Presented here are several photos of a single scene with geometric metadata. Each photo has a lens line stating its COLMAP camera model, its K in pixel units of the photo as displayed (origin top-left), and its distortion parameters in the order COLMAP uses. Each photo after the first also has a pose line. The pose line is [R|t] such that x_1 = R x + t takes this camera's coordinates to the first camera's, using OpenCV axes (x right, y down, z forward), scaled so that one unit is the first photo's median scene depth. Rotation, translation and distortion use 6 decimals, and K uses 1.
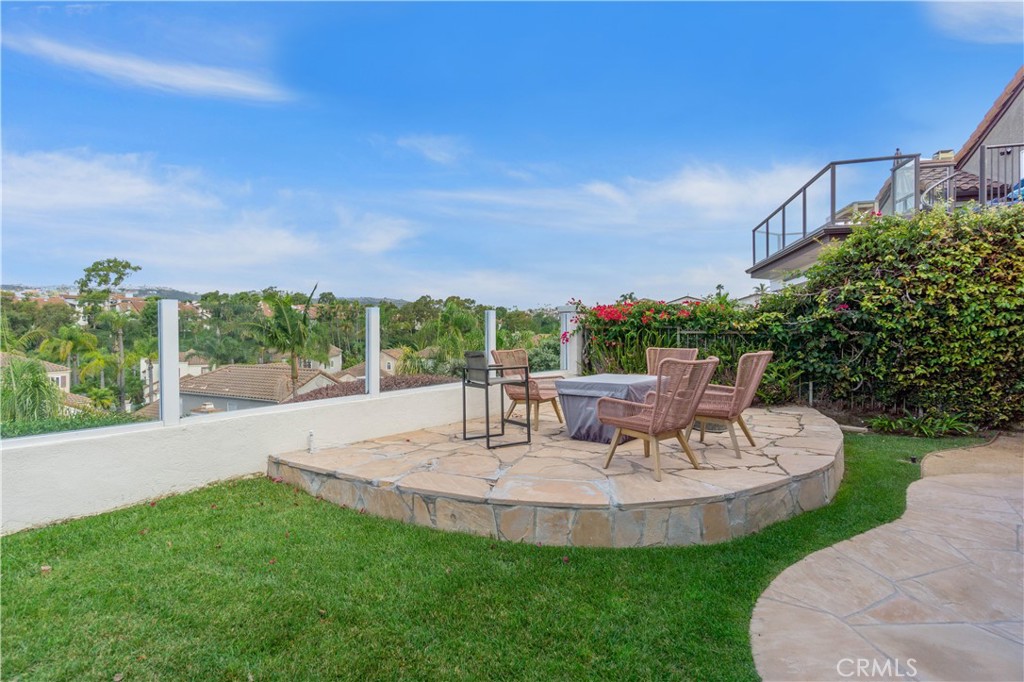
lens RADIAL K [[508.8, 0, 468.6], [0, 508.8, 334.9], [0, 0, 1]] dist [0.003998, -0.000290]
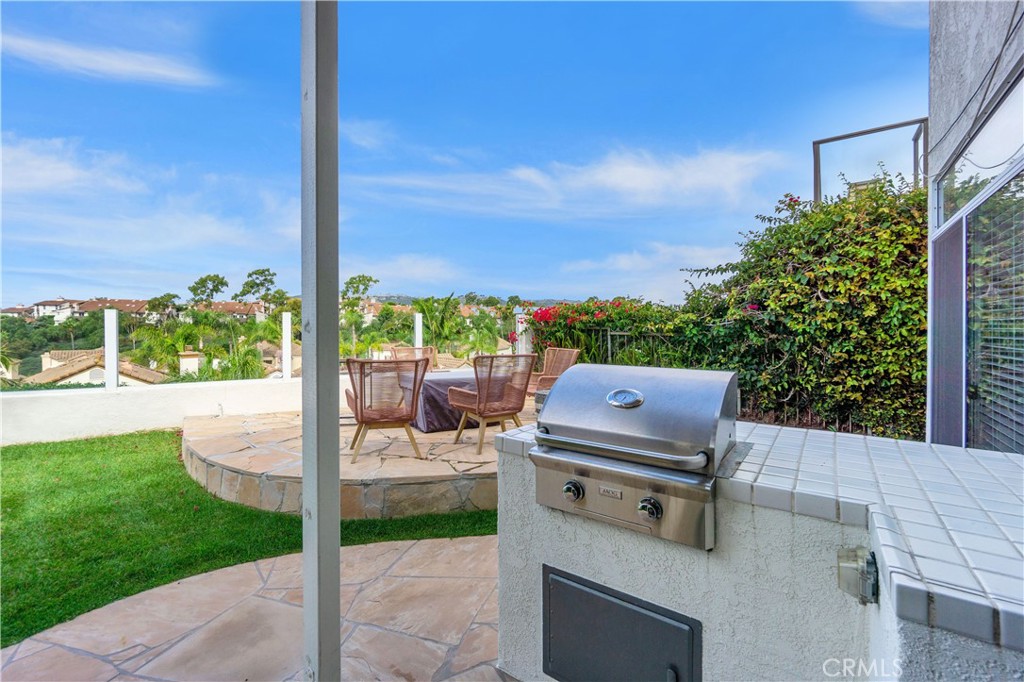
lens RADIAL K [[449.4, 0, 518.5], [0, 449.4, 337.4], [0, 0, 1]] dist [-0.010834, 0.003009]
pose [[0.932264, 0.014115, -0.361502, 0.654018], [-0.009450, 0.999848, 0.014669, -0.009657], [0.361654, -0.010259, 0.932256, 0.116317]]
